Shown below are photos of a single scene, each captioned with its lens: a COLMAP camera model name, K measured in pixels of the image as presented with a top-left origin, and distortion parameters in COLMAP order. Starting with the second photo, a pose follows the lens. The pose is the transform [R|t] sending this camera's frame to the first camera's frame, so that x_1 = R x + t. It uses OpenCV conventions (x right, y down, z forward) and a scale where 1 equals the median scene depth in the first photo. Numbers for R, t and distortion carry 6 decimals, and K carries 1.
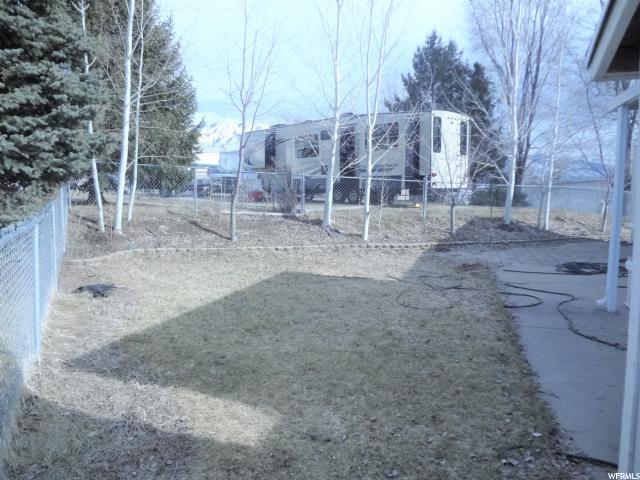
lens RADIAL K [[475.5, 0, 318.7], [0, 475.5, 241.7], [0, 0, 1]] dist [-0.028649, -0.001949]
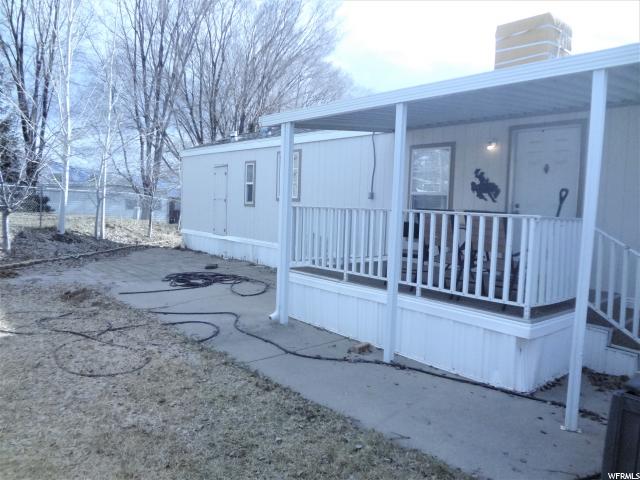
lens RADIAL K [[475.5, 0, 319.3], [0, 475.5, 243.3], [0, 0, 1]] dist [-0.028649, -0.001949]
pose [[0.522350, -0.057481, 0.850792, -0.086234], [0.056939, 0.997850, 0.032459, -0.022667], [-0.850828, 0.031488, 0.524500, 0.158218]]
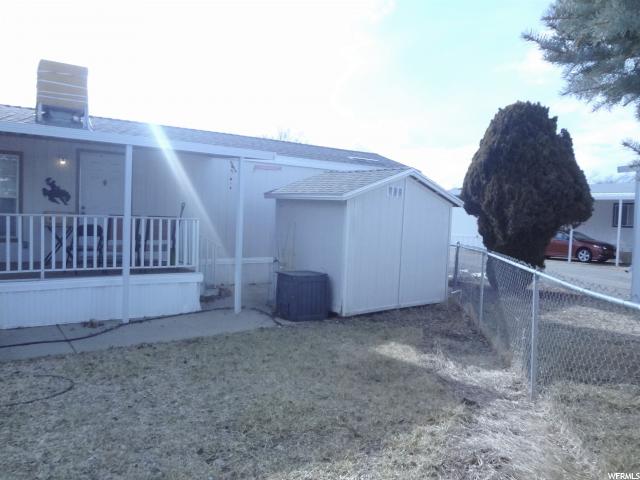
lens RADIAL K [[475.5, 0, 319.7], [0, 475.5, 237.3], [0, 0, 1]] dist [-0.028649, -0.001949]
pose [[-0.799502, -0.065477, 0.597085, -0.218376], [0.021002, 0.990386, 0.136730, -0.073921], [-0.600297, 0.121856, -0.790440, 0.549829]]
